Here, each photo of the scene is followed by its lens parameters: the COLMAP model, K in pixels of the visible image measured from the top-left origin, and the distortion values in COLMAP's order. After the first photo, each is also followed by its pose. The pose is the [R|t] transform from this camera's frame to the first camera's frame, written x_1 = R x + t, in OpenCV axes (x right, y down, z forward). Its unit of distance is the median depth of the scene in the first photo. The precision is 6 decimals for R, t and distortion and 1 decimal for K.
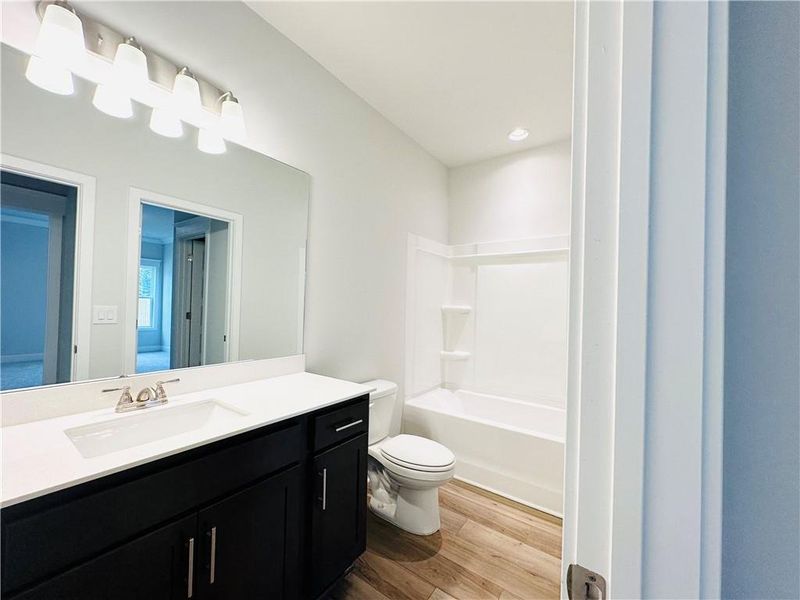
lens RADIAL K [[316.8, 0, 400.0], [0, 316.8, 300.0], [0, 0, 1]] dist [-0.000555, -0.000173]
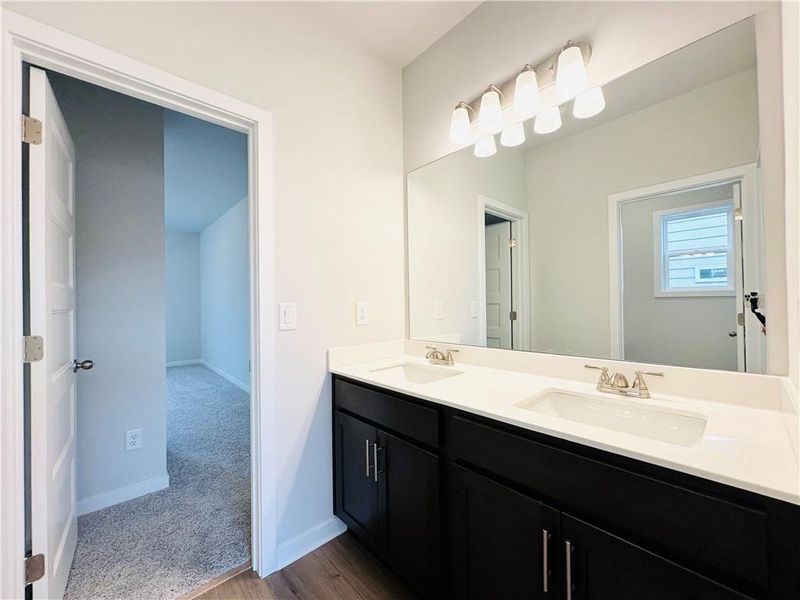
lens RADIAL K [[316.8, 0, 400.0], [0, 316.8, 300.0], [0, 0, 1]] dist [-0.000555, -0.000173]
pose [[-0.194339, -0.001363, -0.980933, 0.347503], [0.040306, 0.999143, -0.009374, 0.032469], [0.980106, -0.041359, -0.194118, 0.614096]]
